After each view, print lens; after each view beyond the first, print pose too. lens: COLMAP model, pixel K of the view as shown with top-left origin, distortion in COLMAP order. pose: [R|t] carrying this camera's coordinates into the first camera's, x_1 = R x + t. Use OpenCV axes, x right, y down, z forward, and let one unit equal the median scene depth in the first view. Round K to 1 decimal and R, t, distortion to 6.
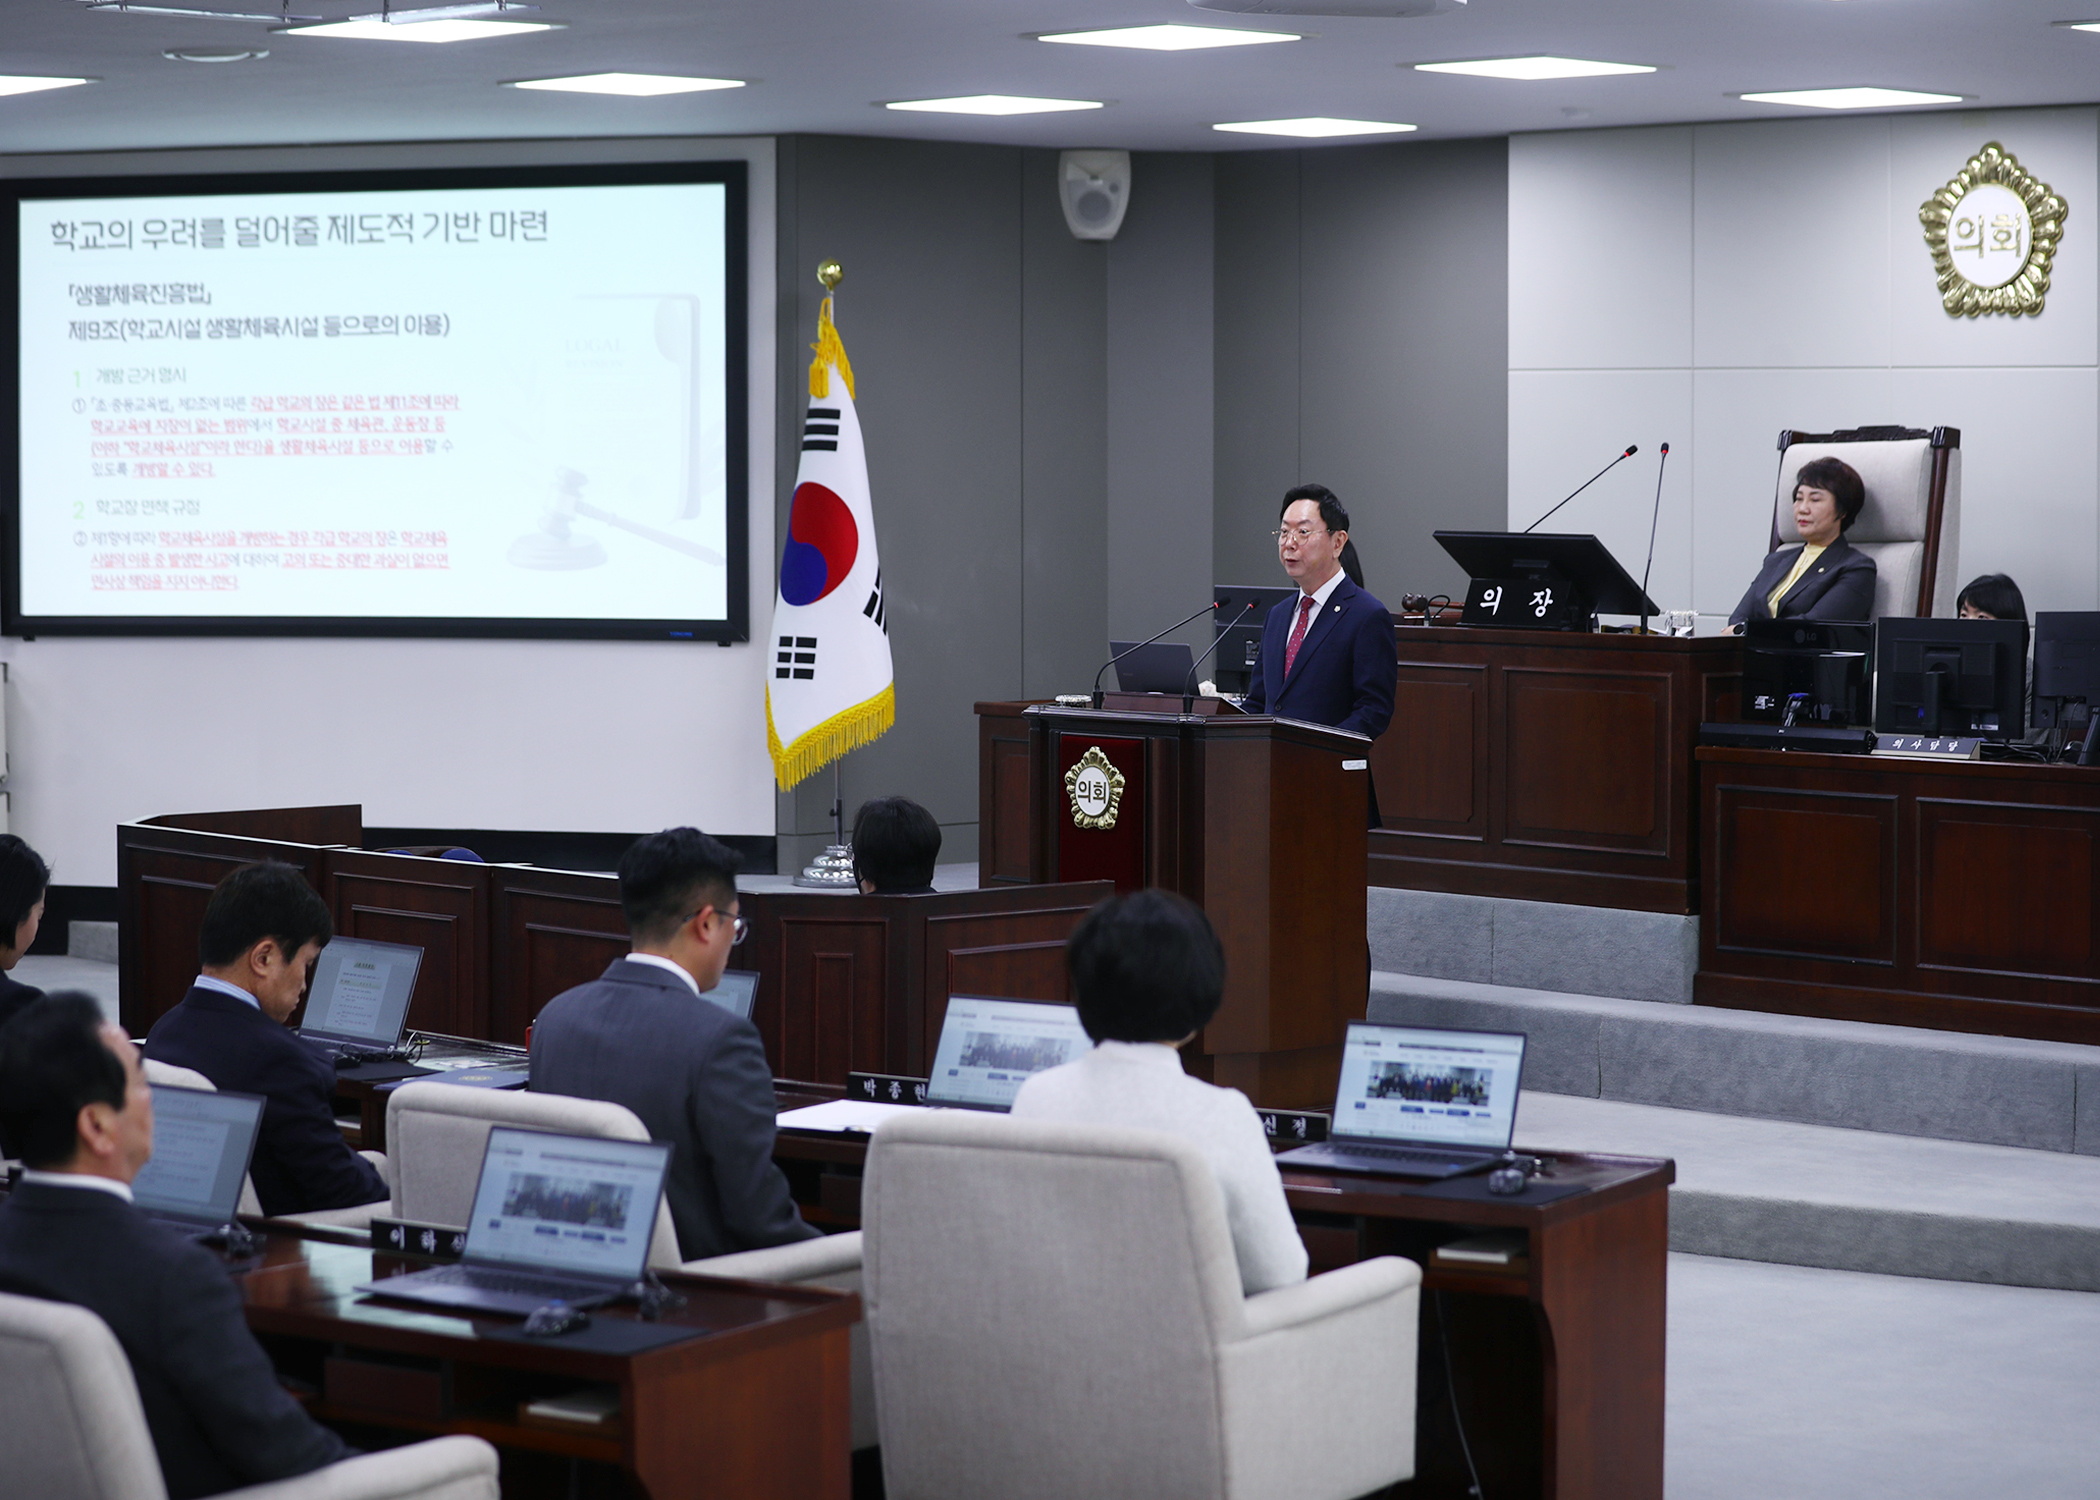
lens RADIAL K [[4907.5, 0, 993.0], [0, 4907.5, 780.8], [0, 0, 1]] dist [-0.349290, 0.275406]
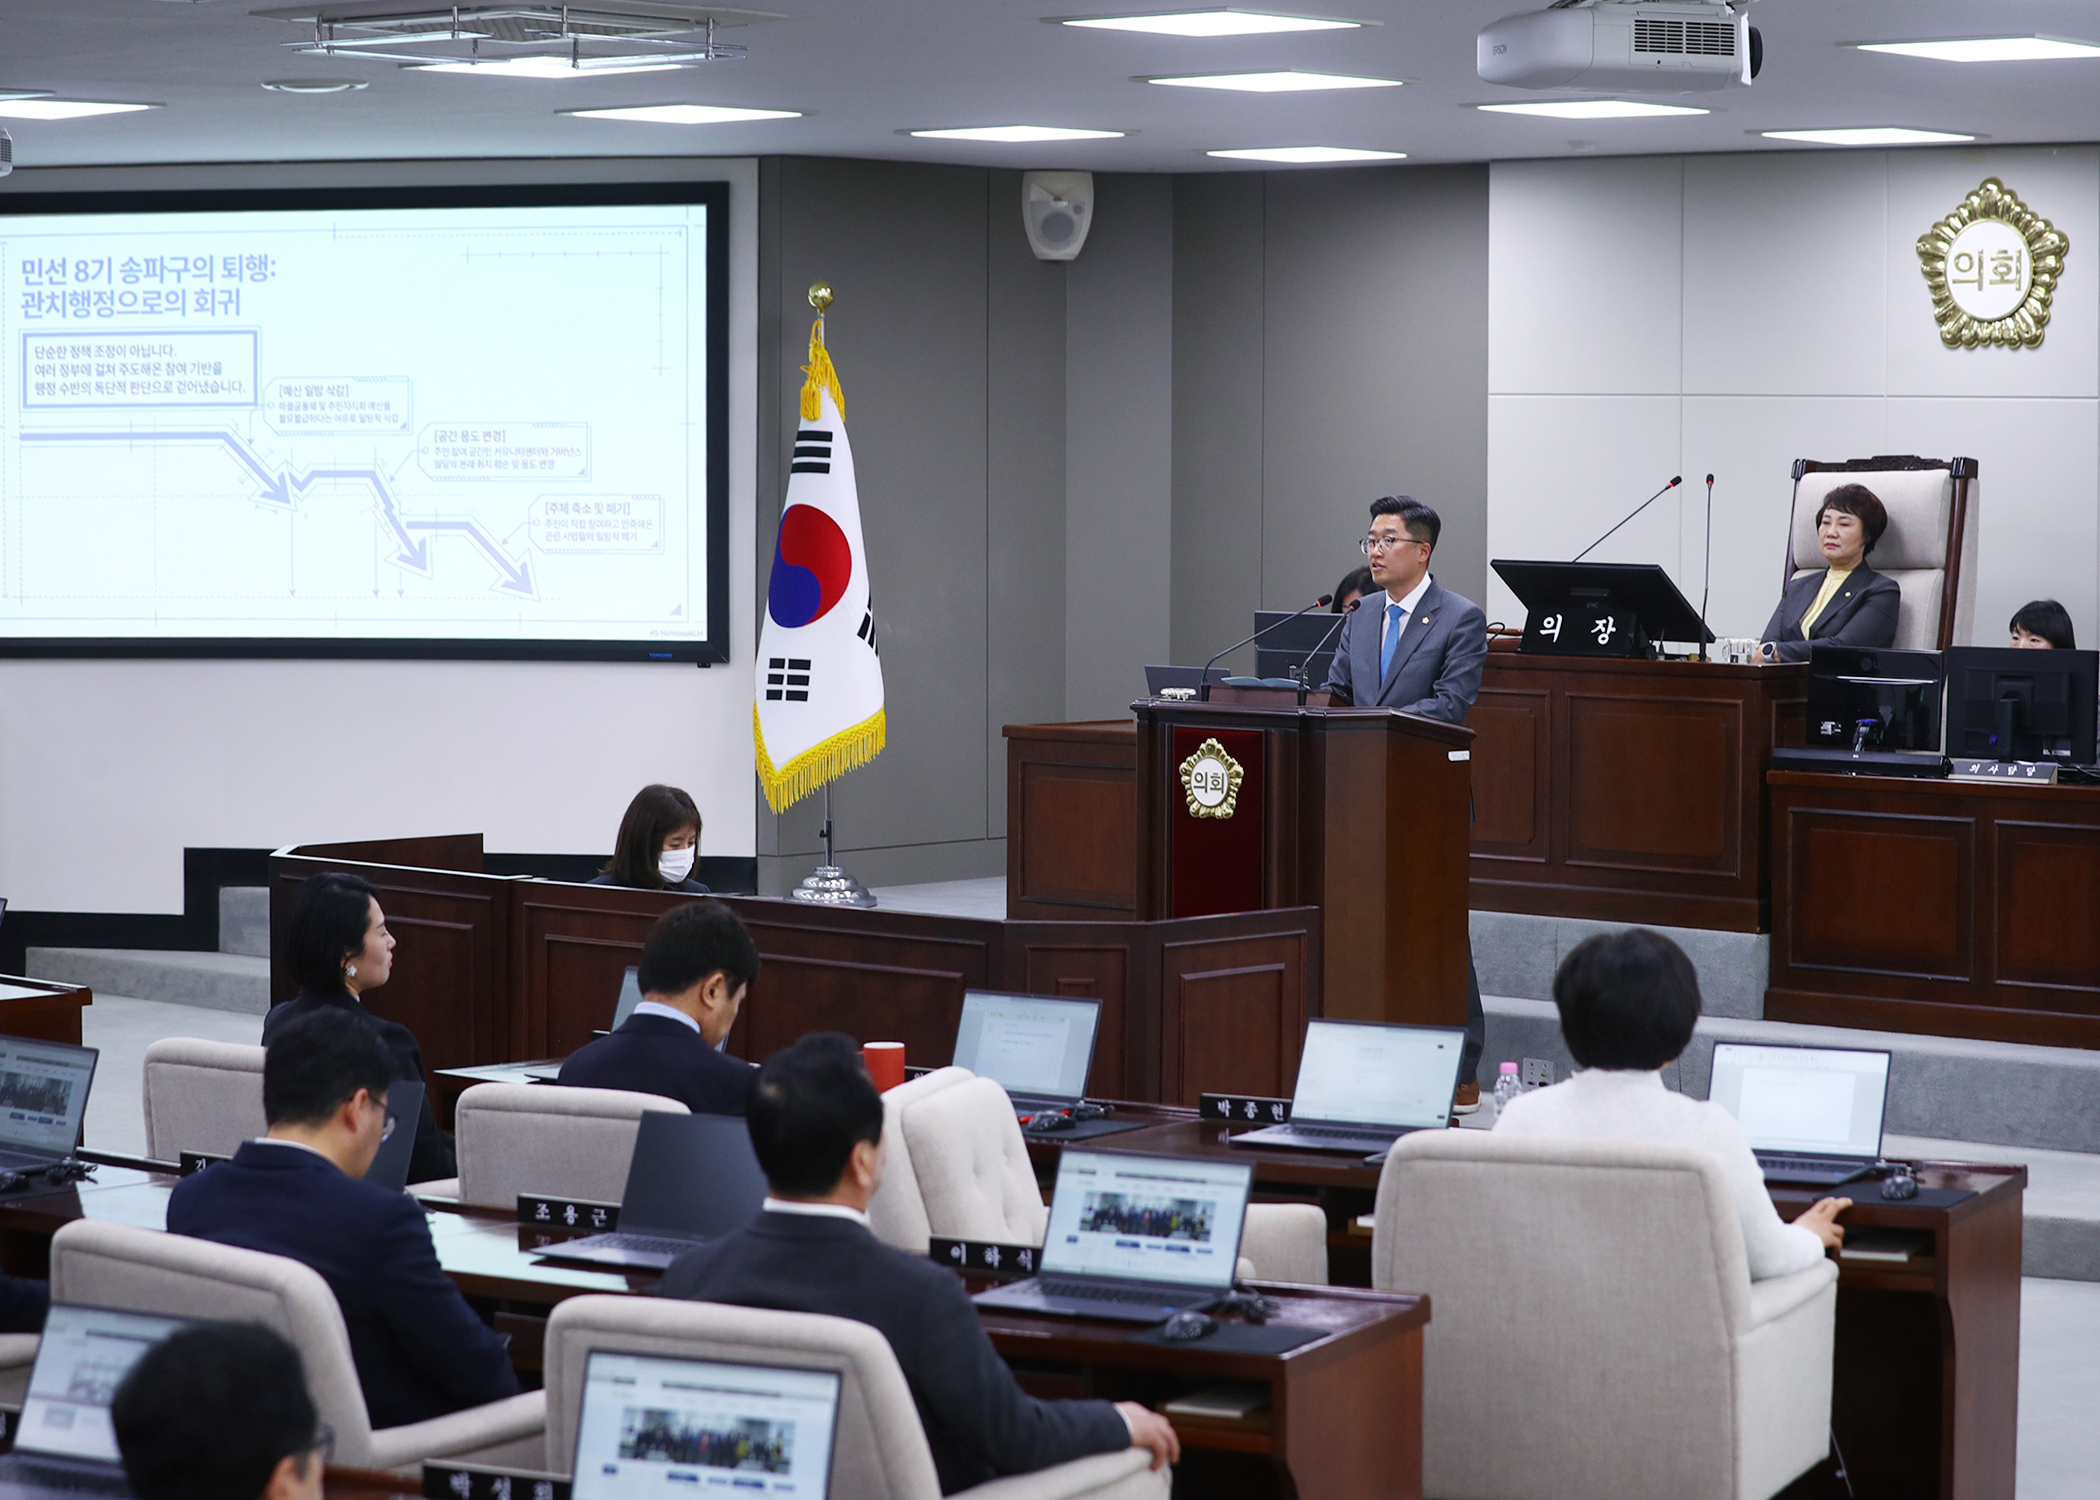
lens RADIAL K [[5156.7, 0, 1053.4], [0, 5156.7, 859.4], [0, 0, 1]] dist [-0.337823, 0.017611]
pose [[0.995305, -0.004978, 0.096659, -0.097699], [0.003509, 0.999876, 0.015363, -0.004798], [-0.096724, -0.014952, 0.995199, -0.059451]]
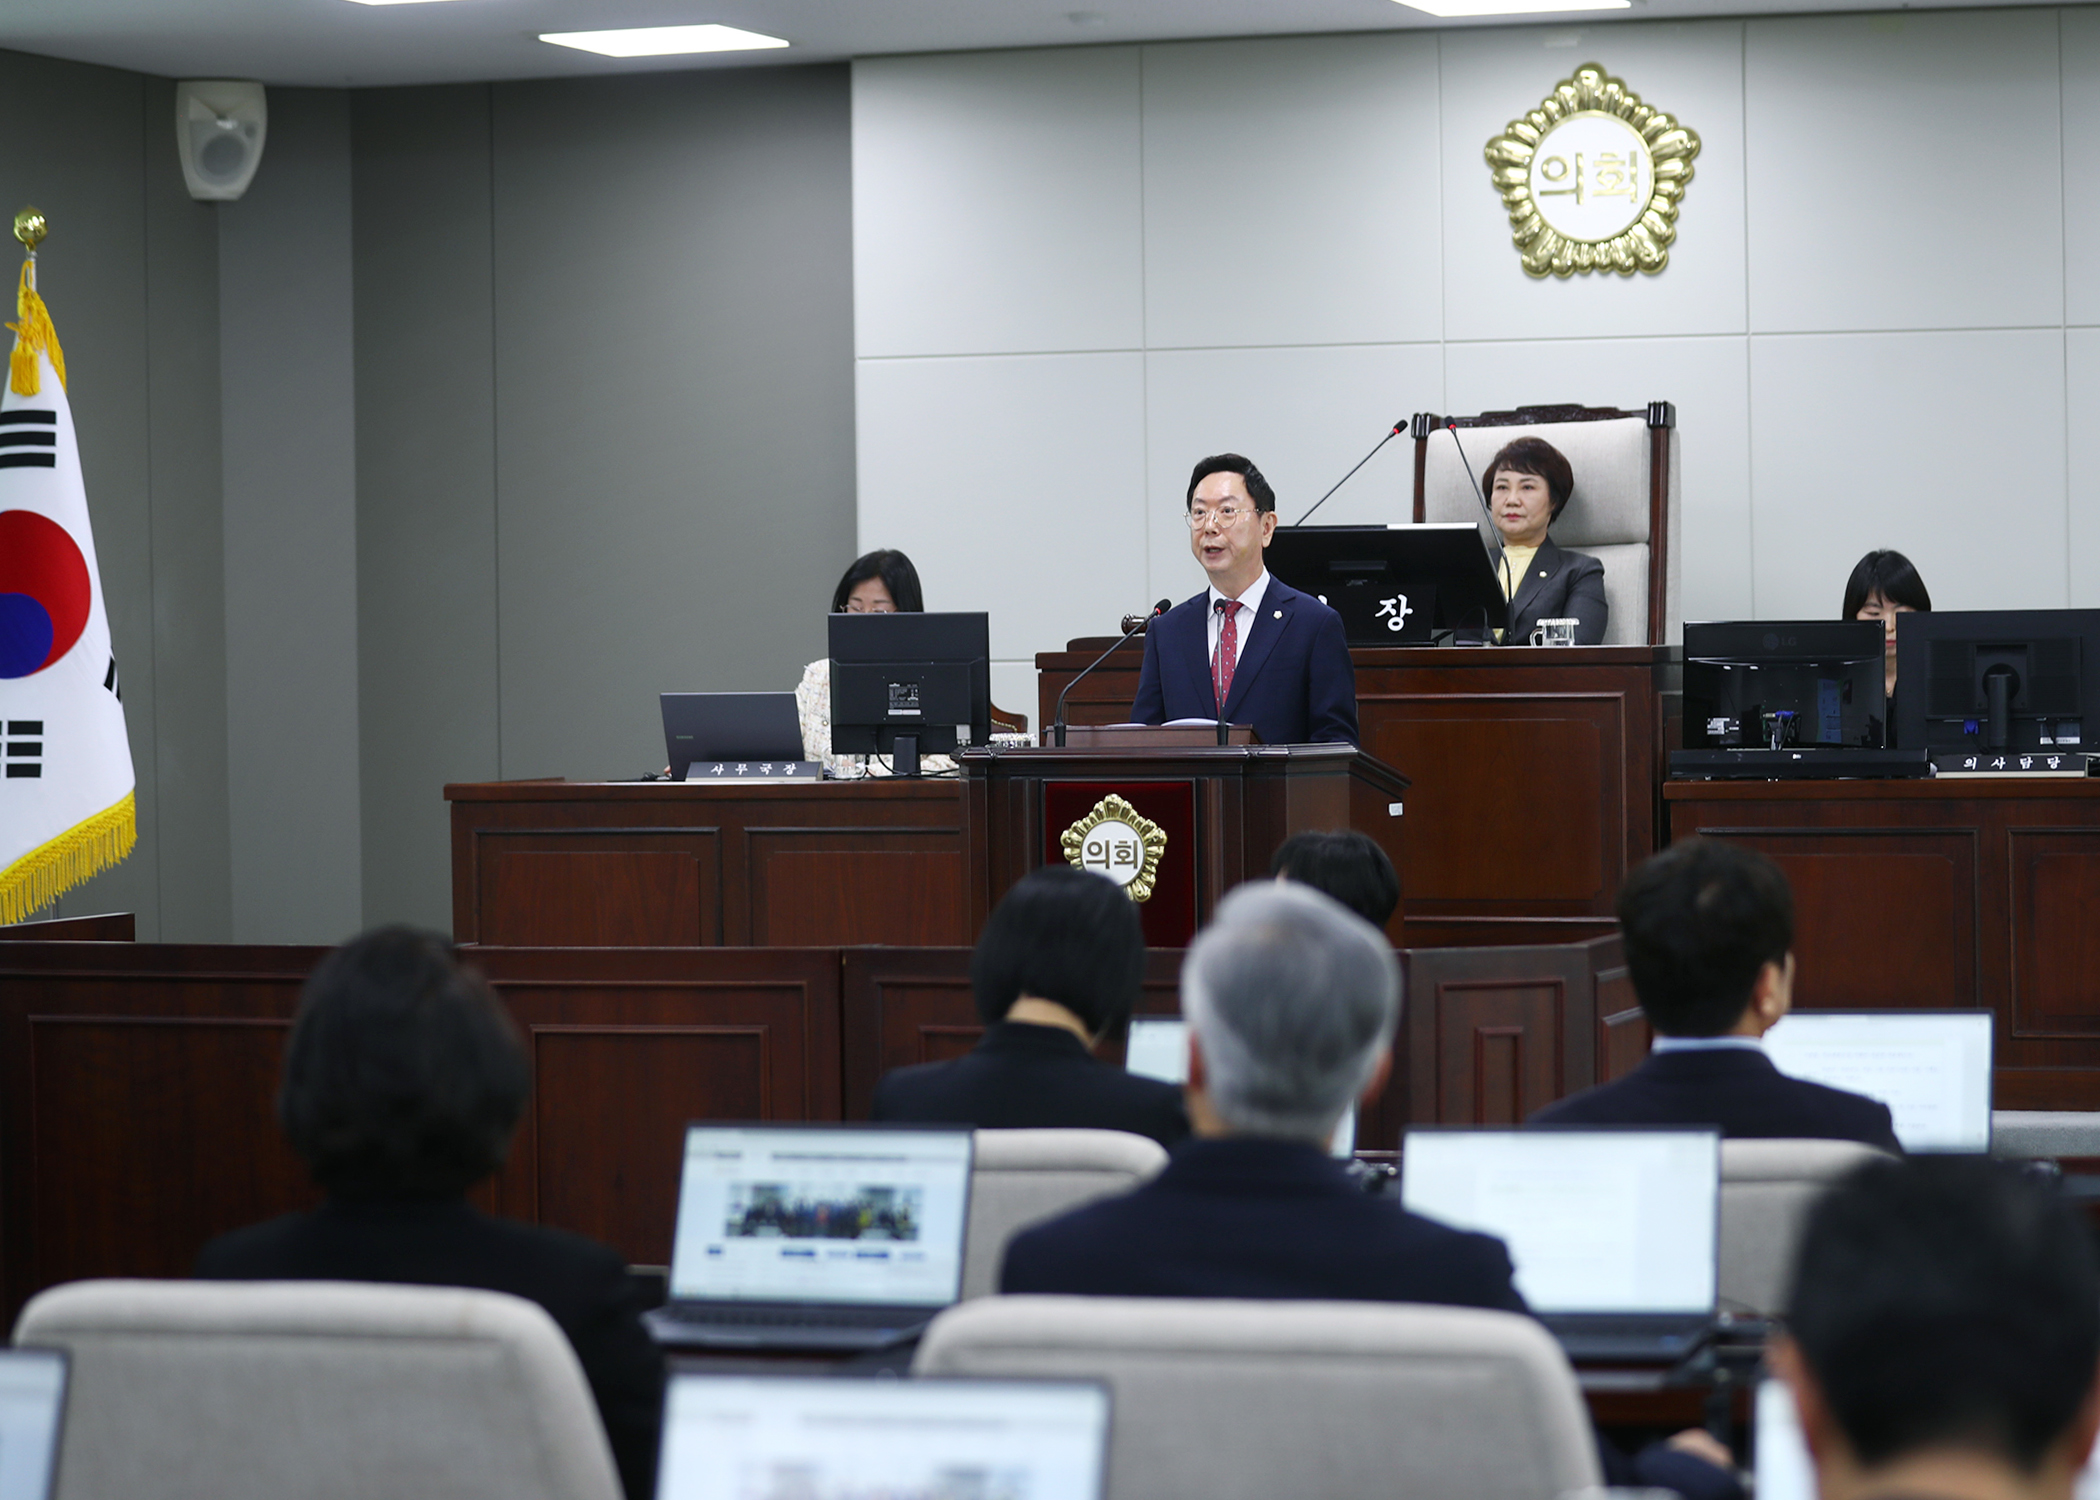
lens RADIAL K [[5825.1, 0, 1206.9], [0, 5825.1, 871.0], [0, 0, 1]] dist [-0.308460, 0.472133]
pose [[0.871634, -0.035048, 0.488903, -0.338003], [0.047651, 0.998775, -0.013355, 0.014534], [-0.487836, 0.034937, 0.872236, 0.180226]]
